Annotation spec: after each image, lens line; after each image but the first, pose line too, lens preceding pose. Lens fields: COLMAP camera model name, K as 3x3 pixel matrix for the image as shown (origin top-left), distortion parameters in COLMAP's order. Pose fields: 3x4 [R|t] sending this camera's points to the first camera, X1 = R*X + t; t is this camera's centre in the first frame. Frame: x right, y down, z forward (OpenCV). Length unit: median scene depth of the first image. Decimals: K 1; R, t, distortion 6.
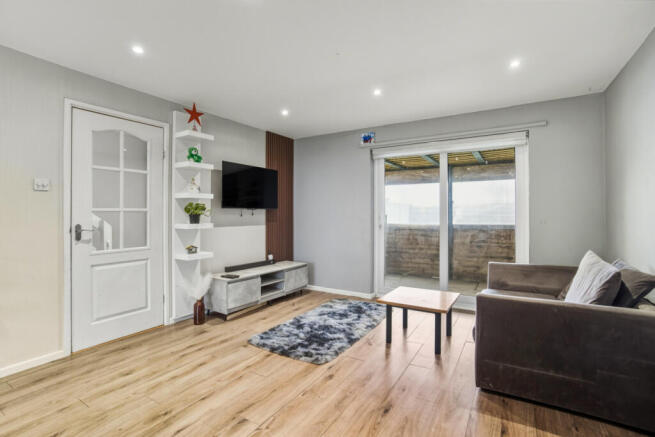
lens RADIAL K [[297.6, 0, 328.8], [0, 297.6, 214.8], [0, 0, 1]] dist [-0.022136, 0.004596]
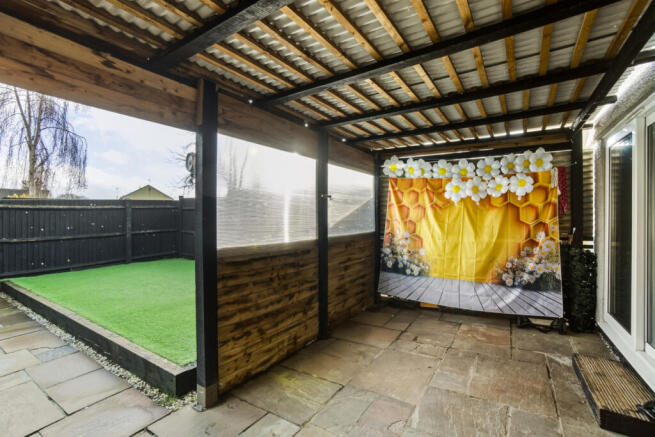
lens RADIAL K [[297.6, 0, 326.0], [0, 297.6, 213.9], [0, 0, 1]] dist [-0.022136, 0.004596]
pose [[0.032846, -0.016382, 0.999326, -0.183868], [-0.000817, 0.999865, 0.016418, -0.022450], [-0.999460, -0.001356, 0.032828, 1.259108]]
